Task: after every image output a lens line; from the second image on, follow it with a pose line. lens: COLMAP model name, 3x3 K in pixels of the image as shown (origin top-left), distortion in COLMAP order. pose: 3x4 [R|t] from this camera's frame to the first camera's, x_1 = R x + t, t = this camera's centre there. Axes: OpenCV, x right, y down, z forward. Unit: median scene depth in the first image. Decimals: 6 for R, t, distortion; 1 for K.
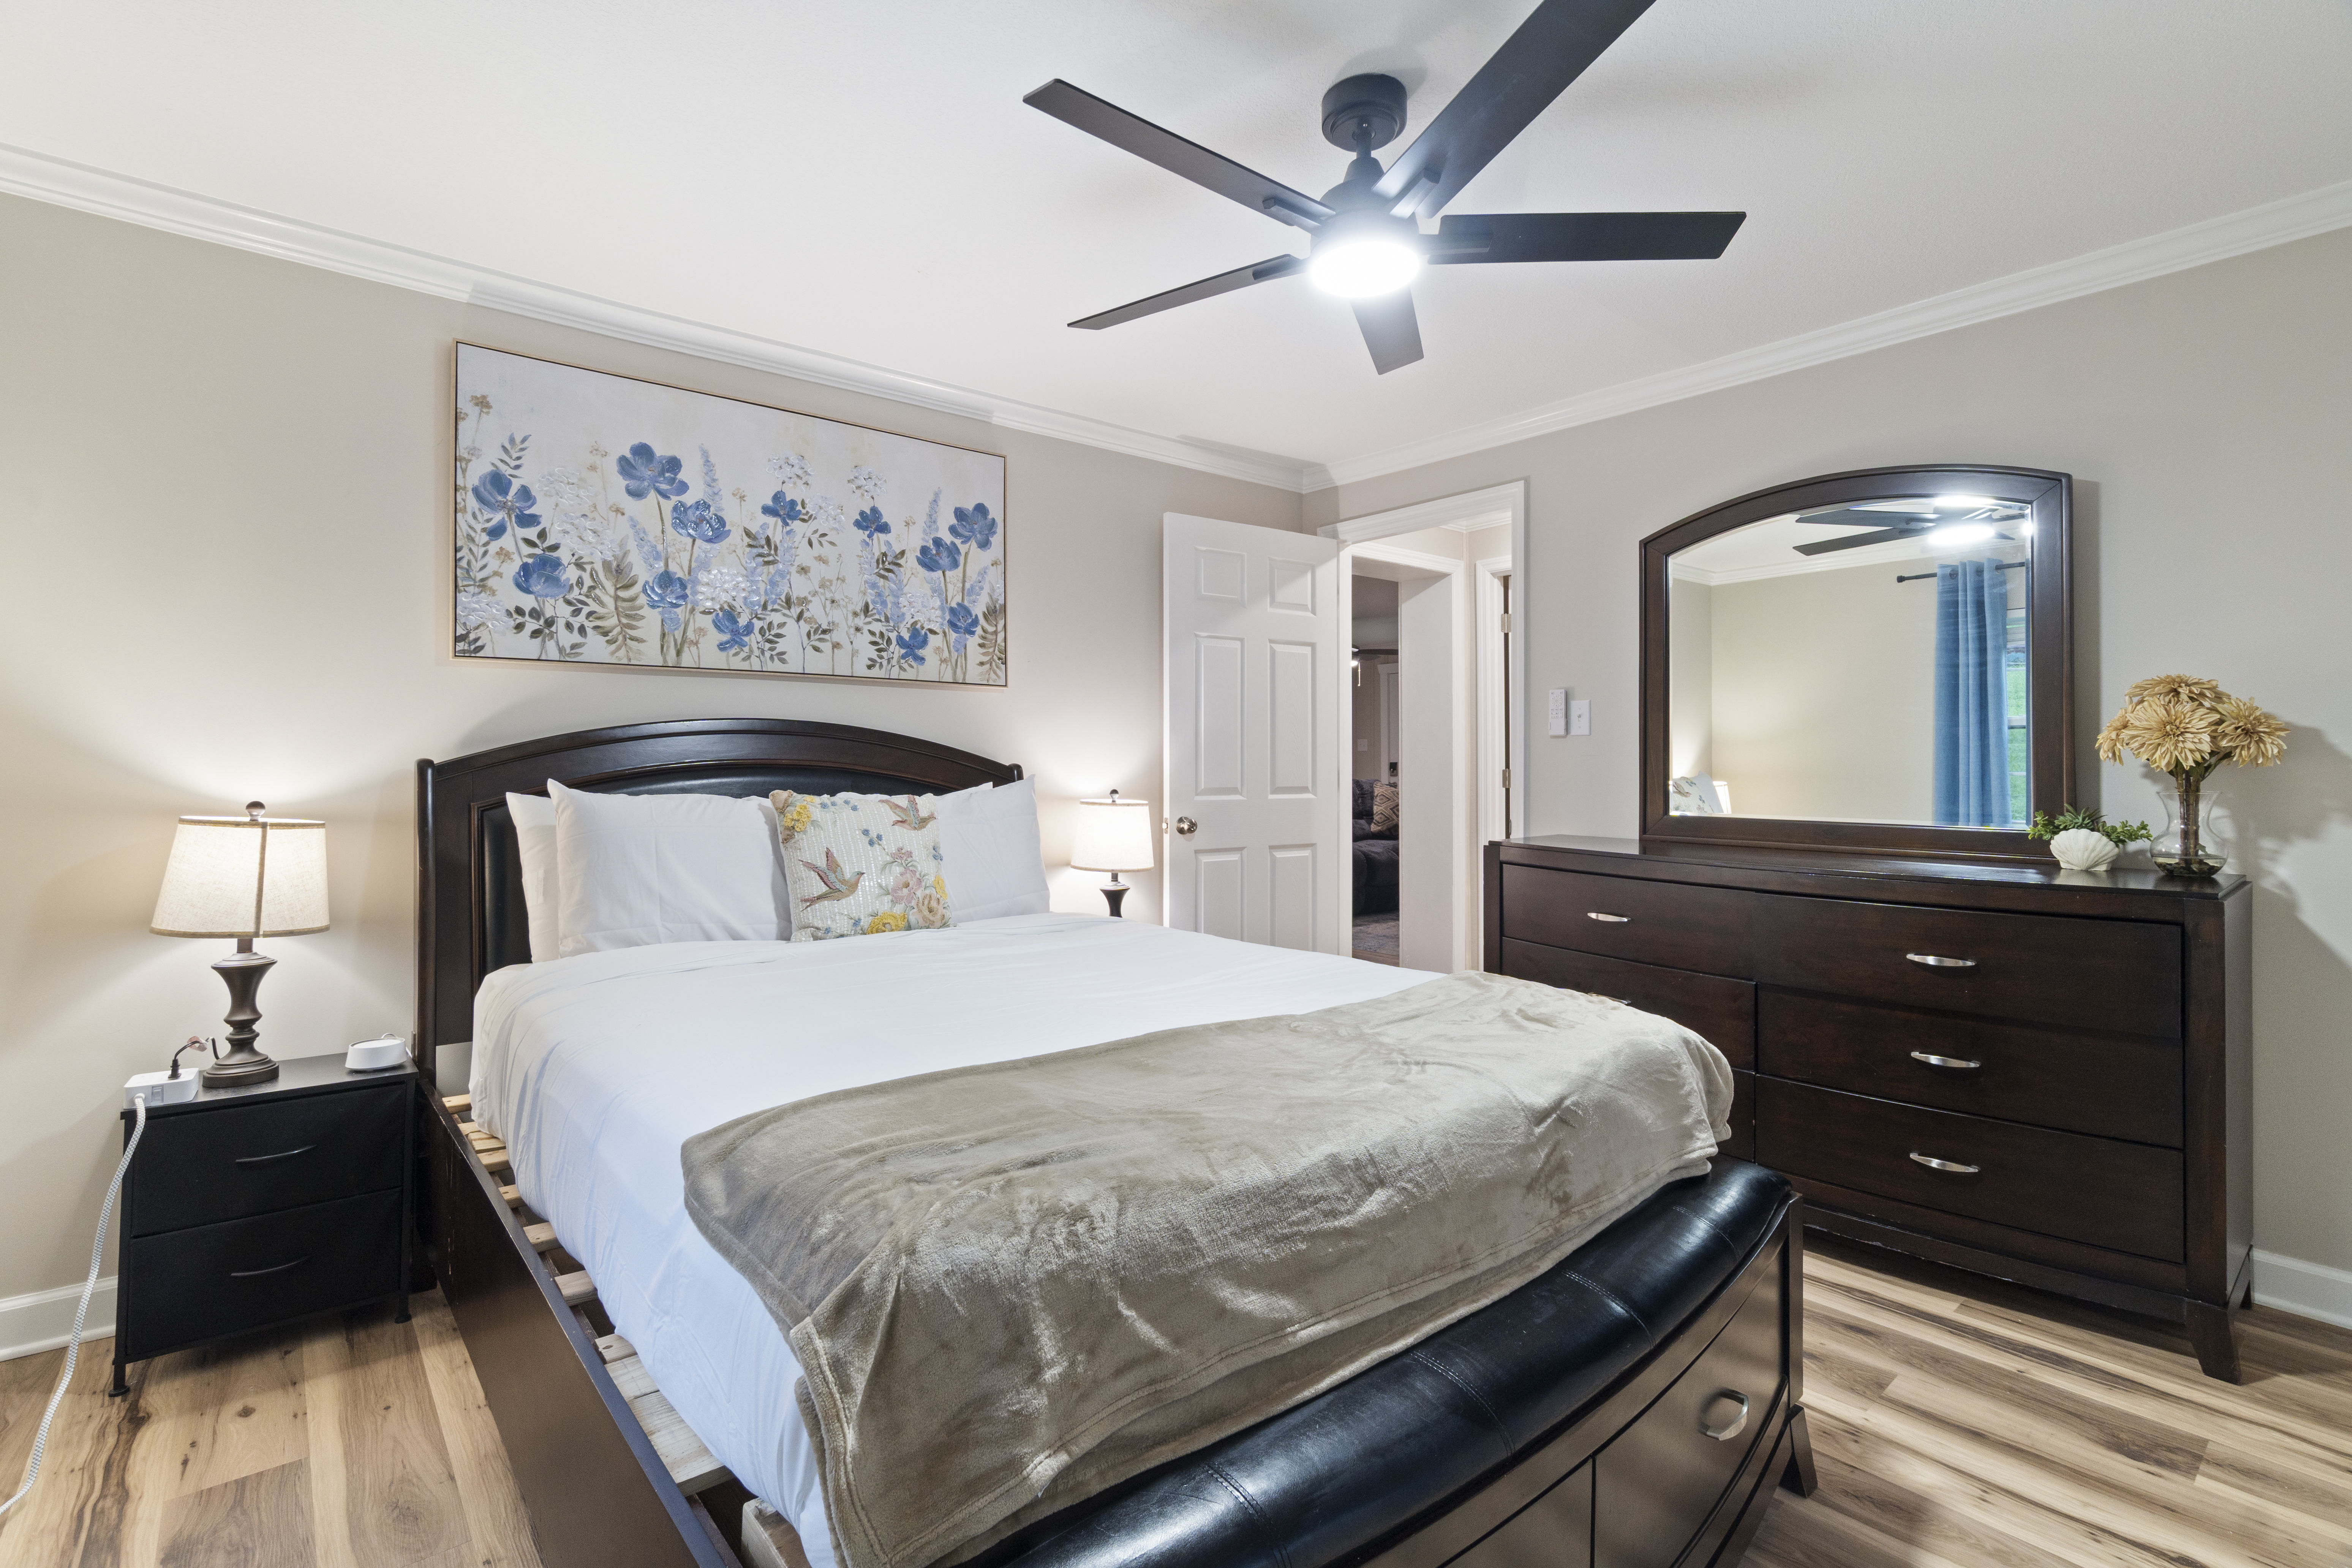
lens RADIAL K [[1103.3, 0, 1179.9], [0, 1103.3, 739.6], [0, 0, 1]] dist [-0.011478, 0.002088]
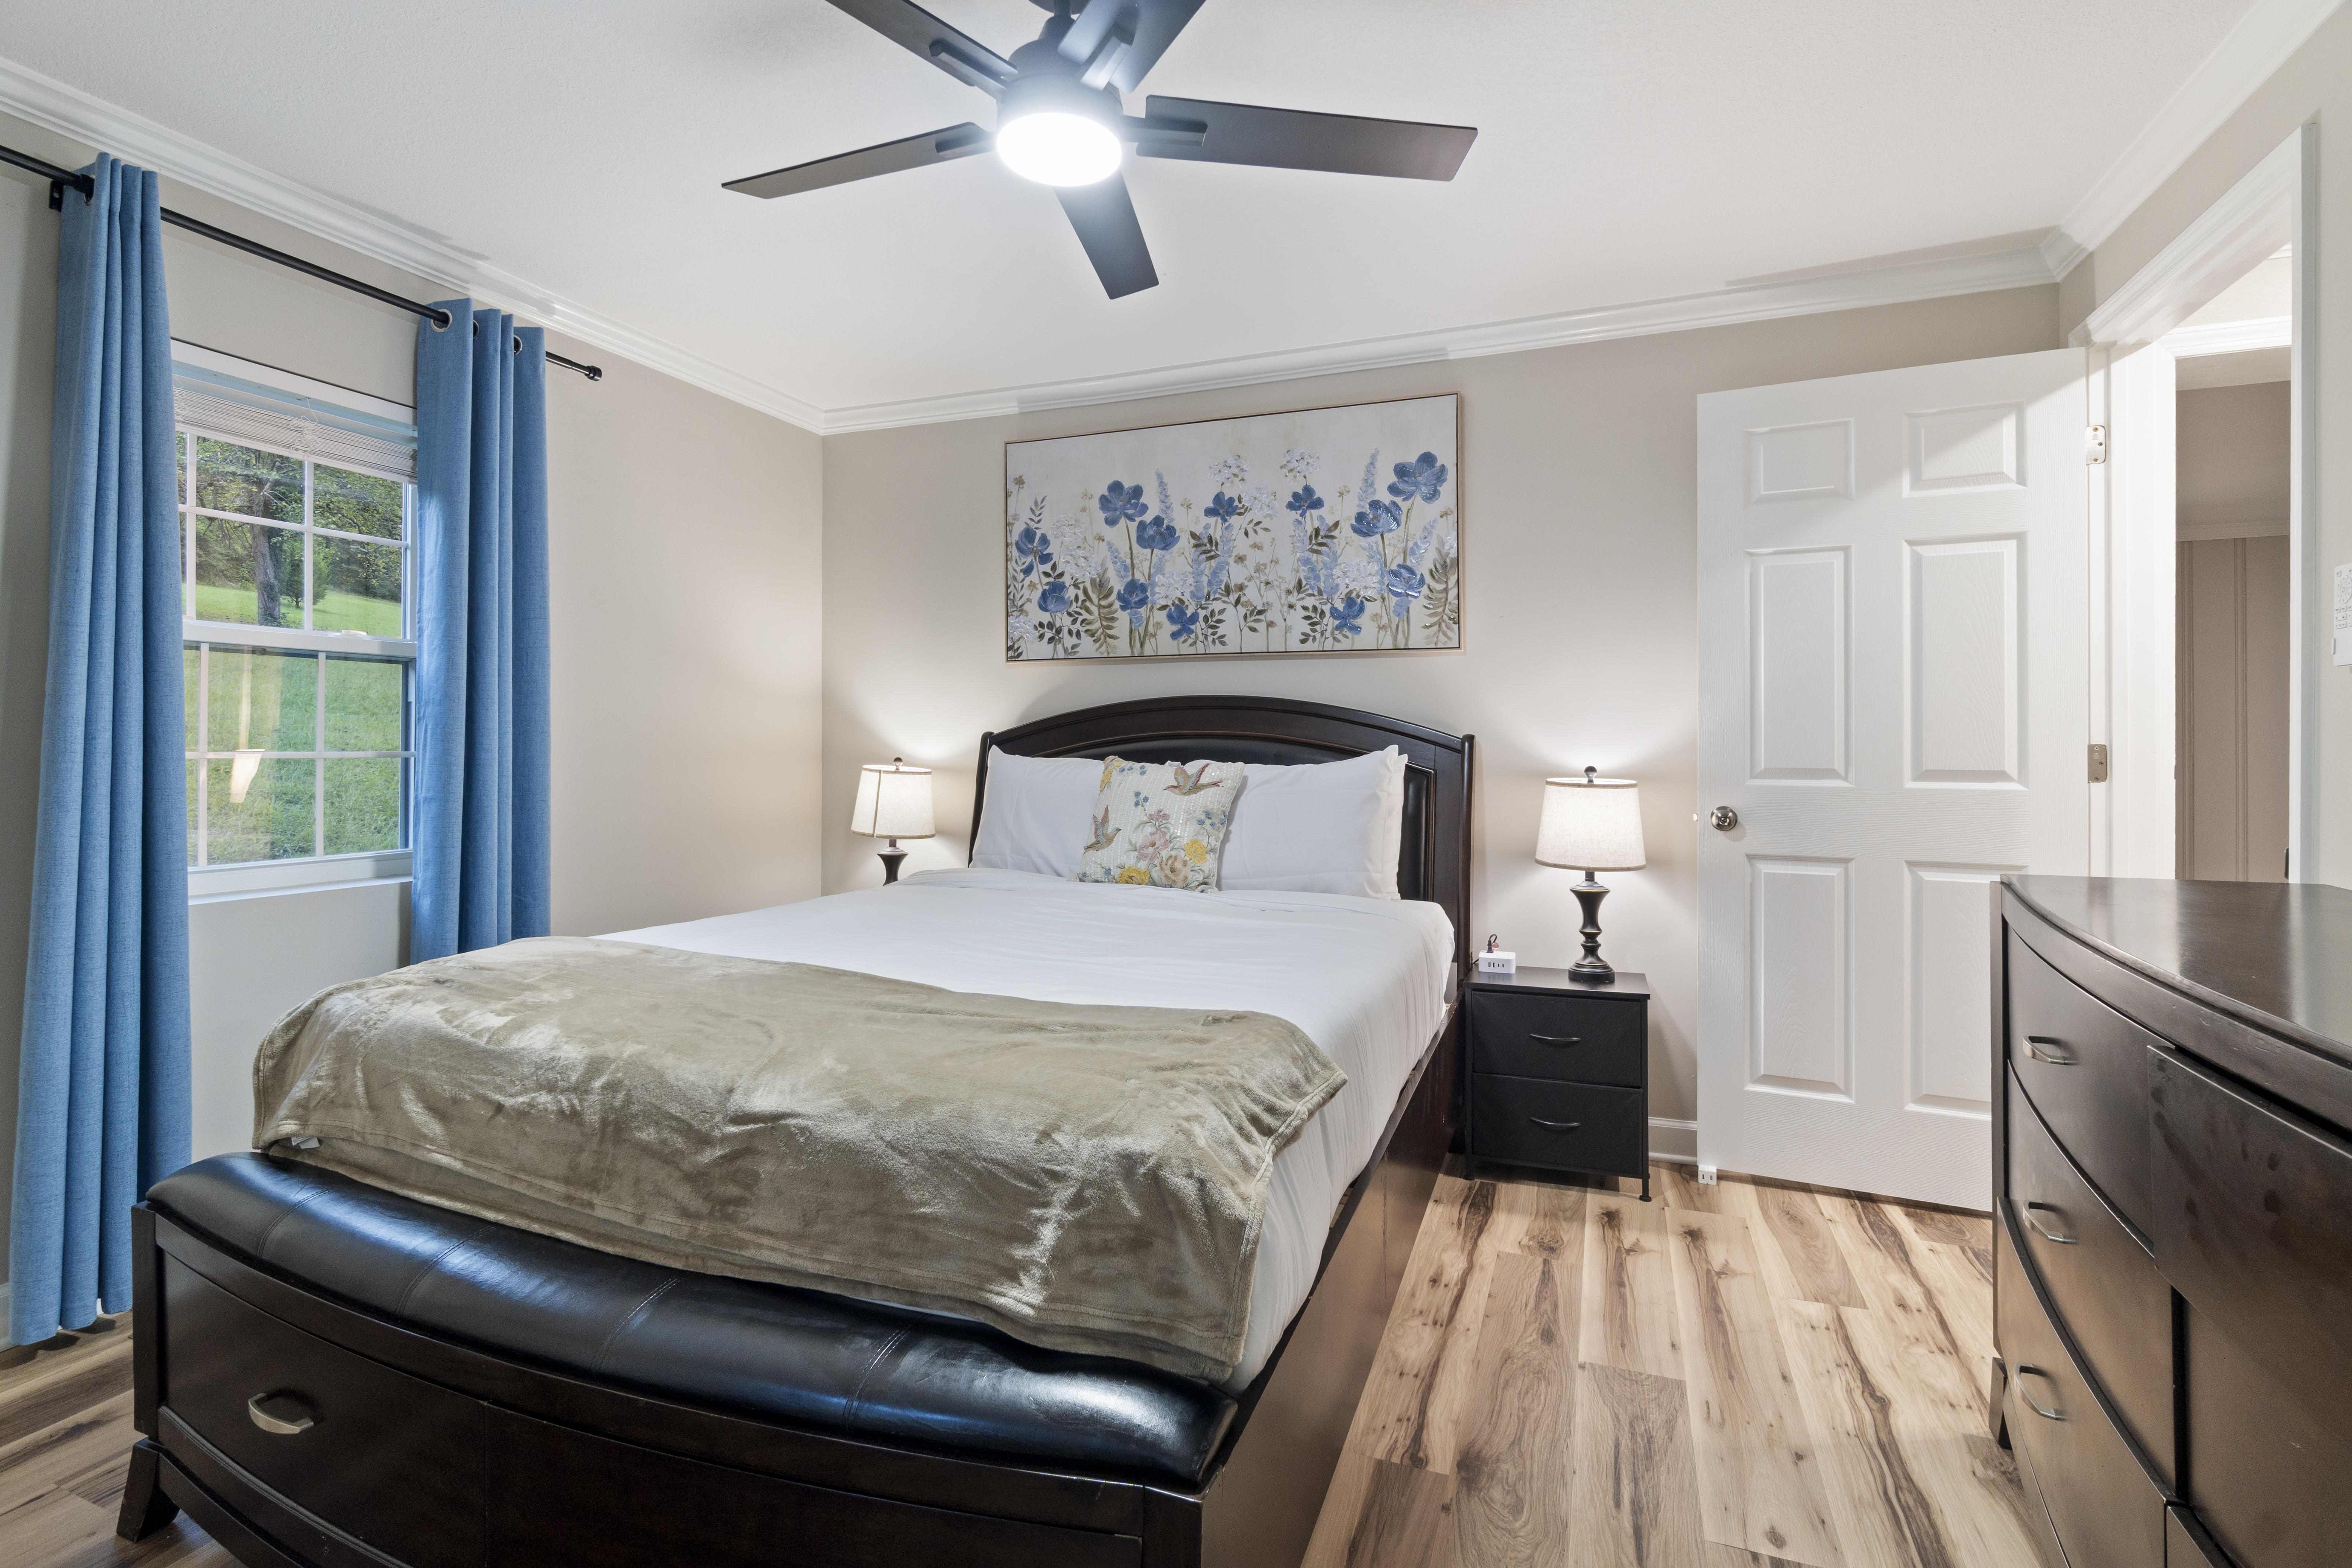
lens RADIAL K [[1103.3, 0, 1157.8], [0, 1103.3, 742.4], [0, 0, 1]] dist [-0.011478, 0.002088]
pose [[0.452025, 0.009250, -0.891957, 0.594416], [0.020899, 0.999562, 0.020957, 0.005005], [0.891760, -0.028115, 0.451634, 0.410482]]
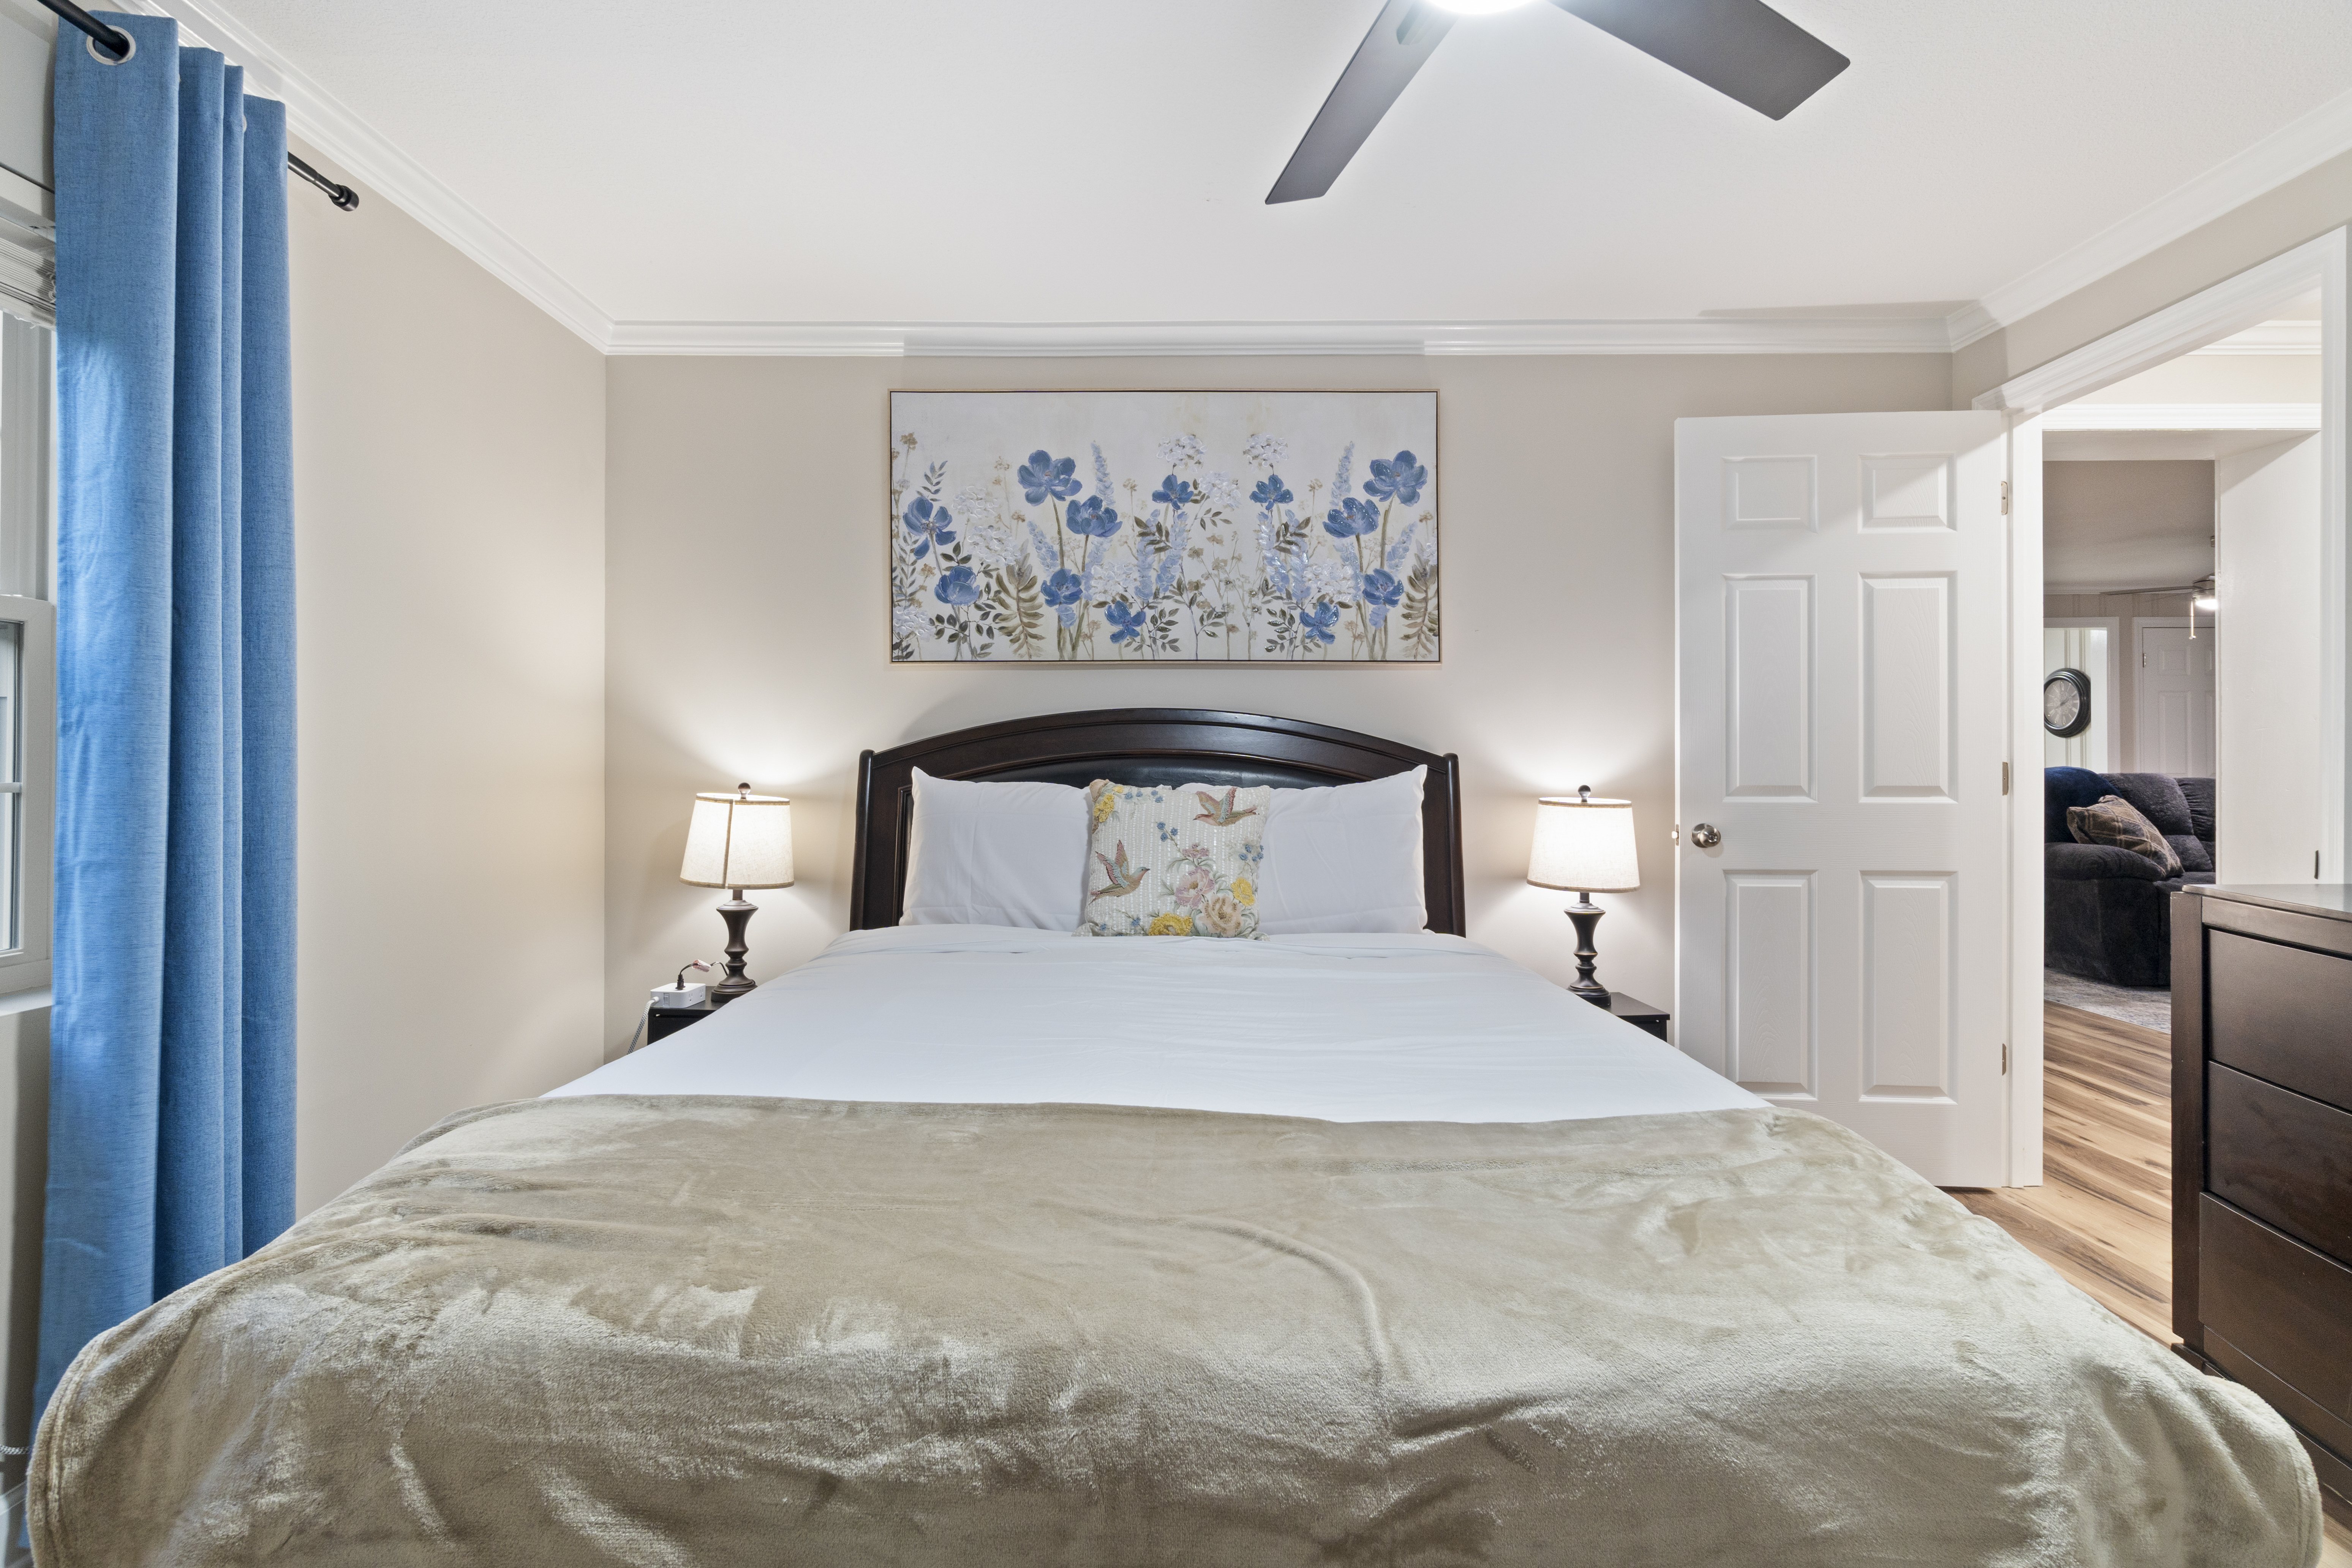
lens RADIAL K [[1103.3, 0, 1171.4], [0, 1103.3, 755.7], [0, 0, 1]] dist [-0.011478, 0.002088]
pose [[0.750762, 0.003975, -0.660560, 0.276085], [0.014418, 0.999645, 0.022402, 0.002167], [0.660415, -0.026343, 0.750439, 0.247465]]
